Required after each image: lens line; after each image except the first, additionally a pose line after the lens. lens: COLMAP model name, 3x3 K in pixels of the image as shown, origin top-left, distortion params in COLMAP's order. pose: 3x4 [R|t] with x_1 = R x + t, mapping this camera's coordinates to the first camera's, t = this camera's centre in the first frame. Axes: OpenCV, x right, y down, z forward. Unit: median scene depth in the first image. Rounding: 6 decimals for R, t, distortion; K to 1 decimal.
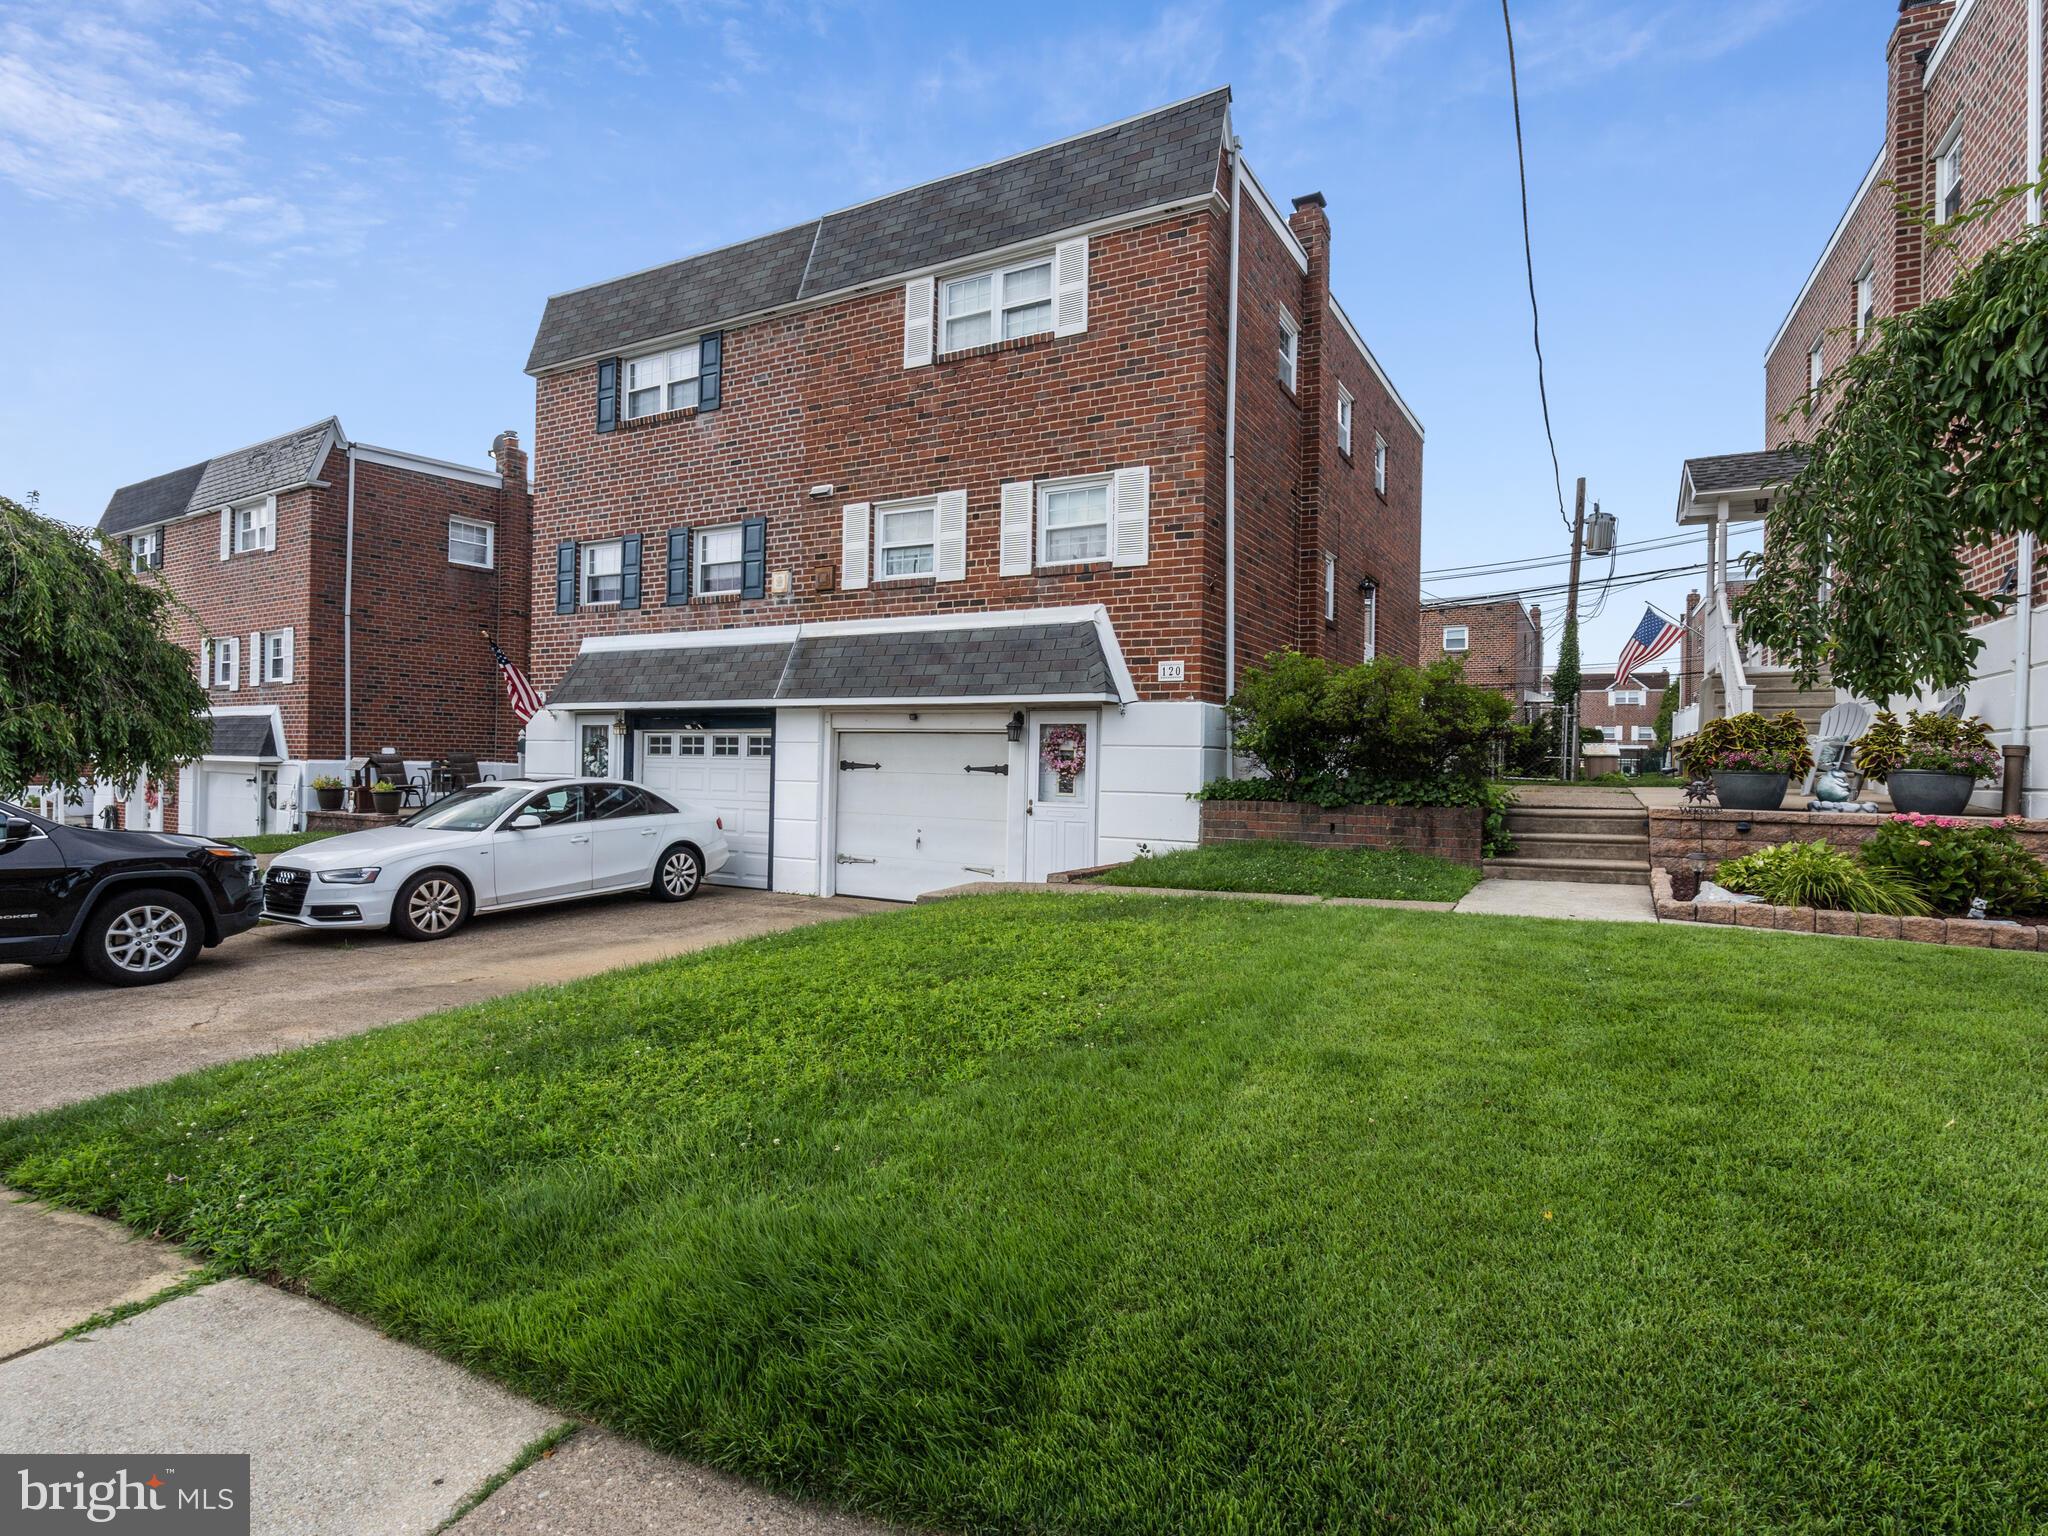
lens RADIAL K [[1044.1, 0, 1030.4], [0, 1044.1, 759.6], [0, 0, 1]] dist [-0.016412, 0.010010]
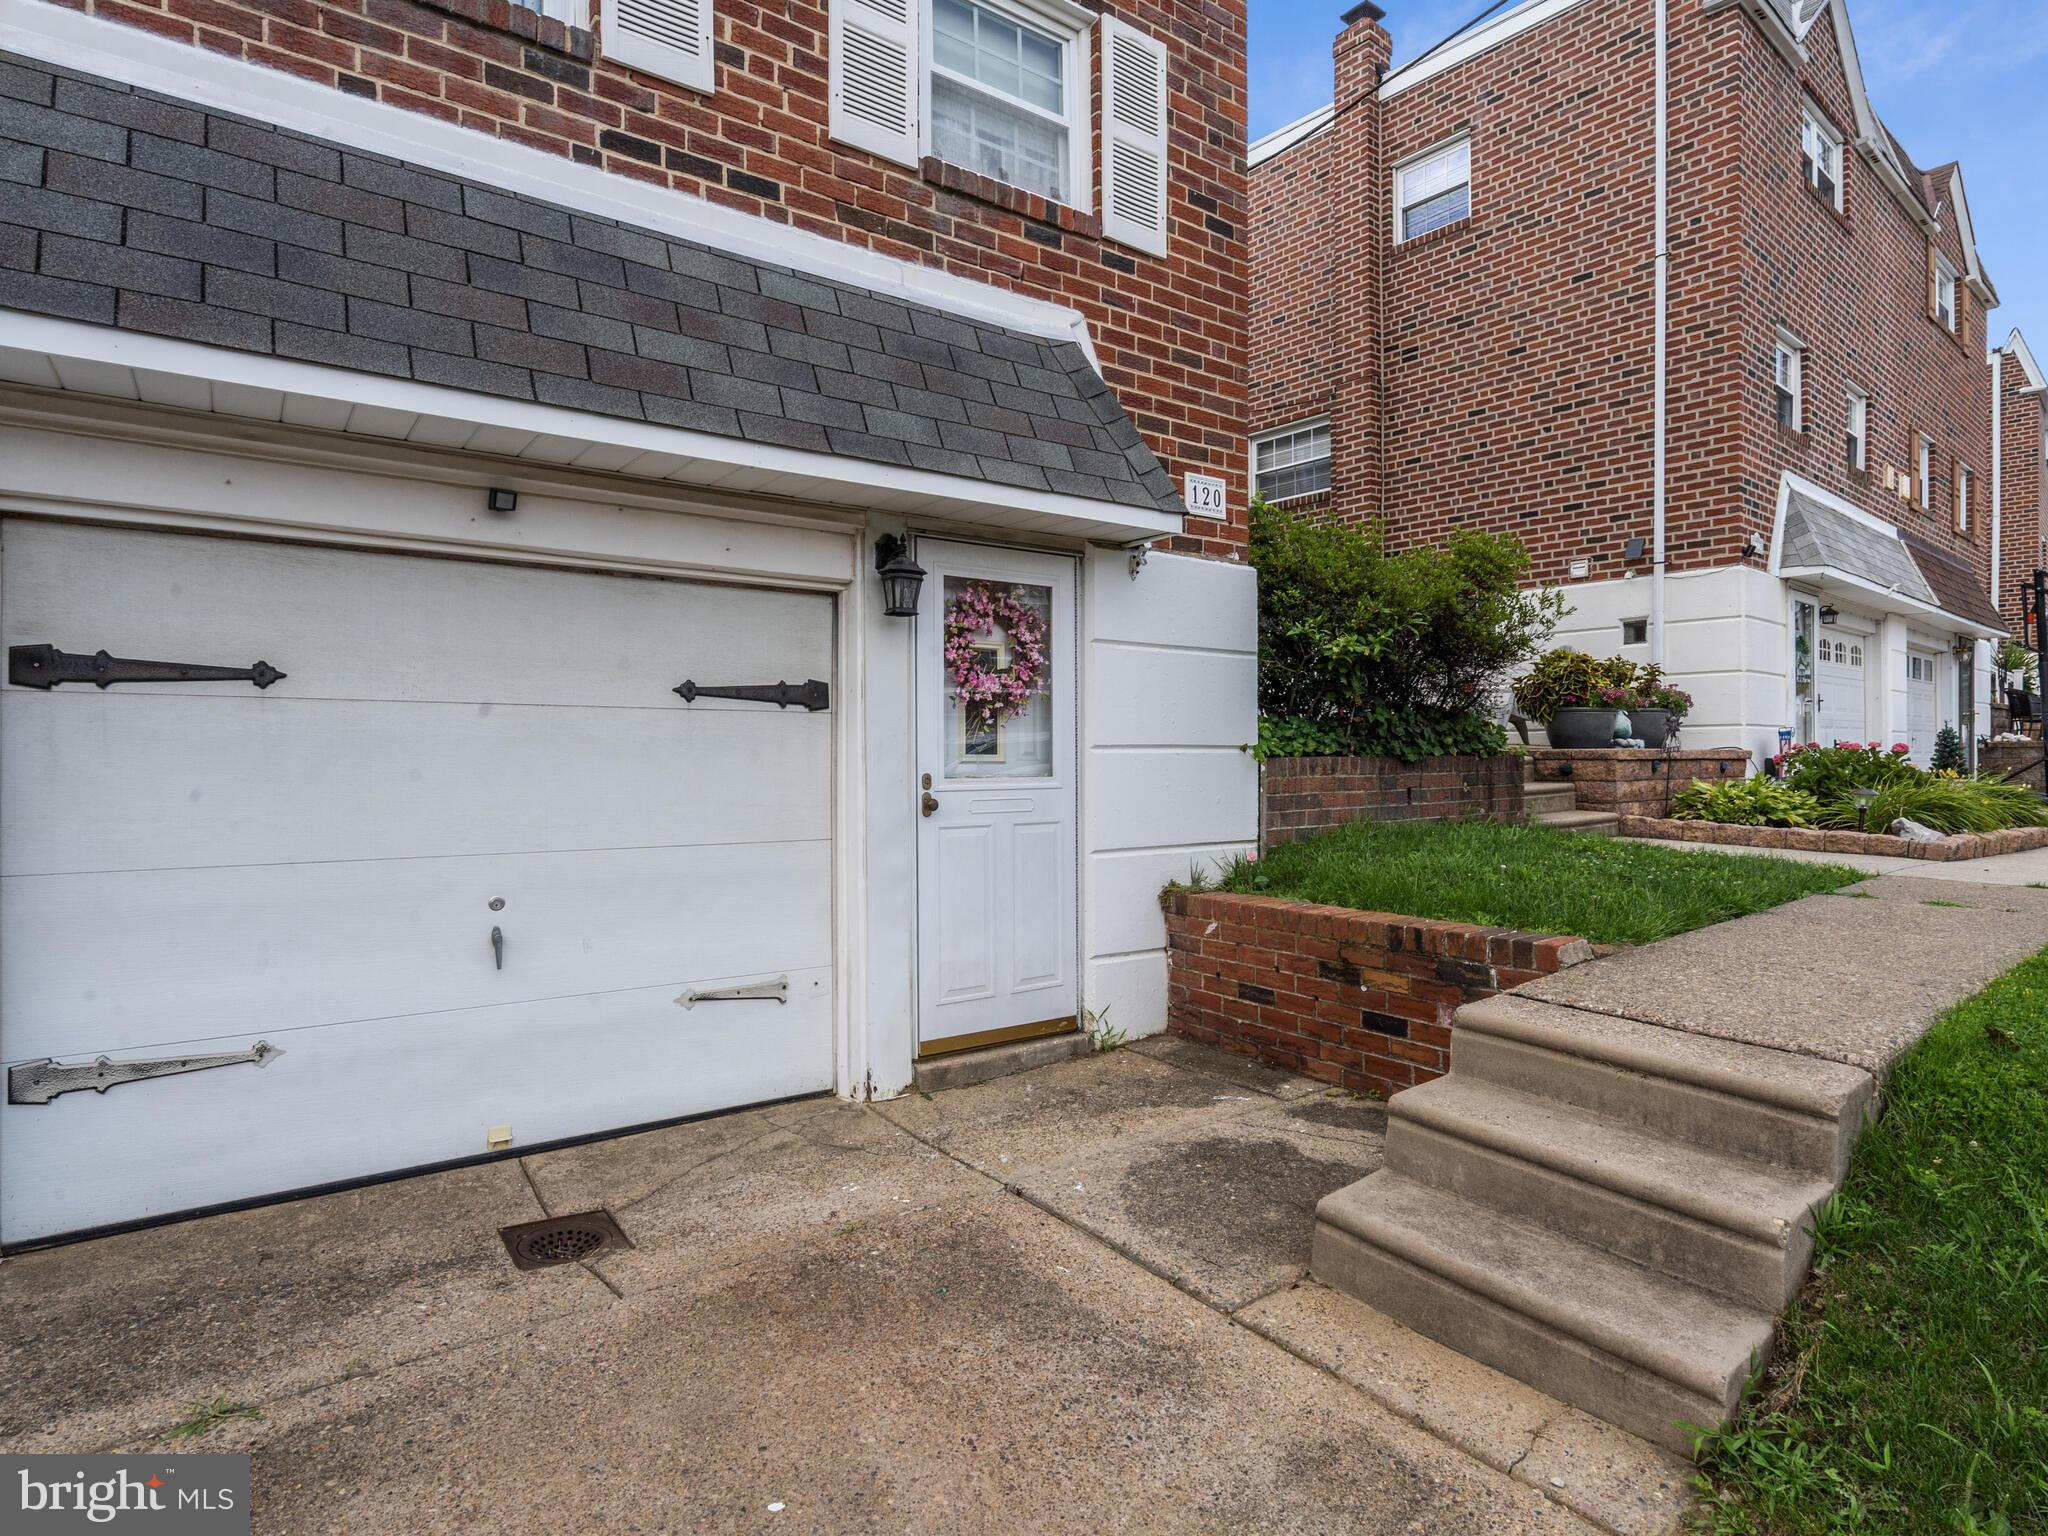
lens RADIAL K [[1044.1, 0, 1030.4], [0, 1044.1, 759.6], [0, 0, 1]] dist [-0.016412, 0.010010]
pose [[0.449652, -0.025526, 0.892839, -0.317832], [0.007268, 0.999663, 0.024920, 0.023945], [-0.893174, -0.004716, 0.449686, 0.795826]]
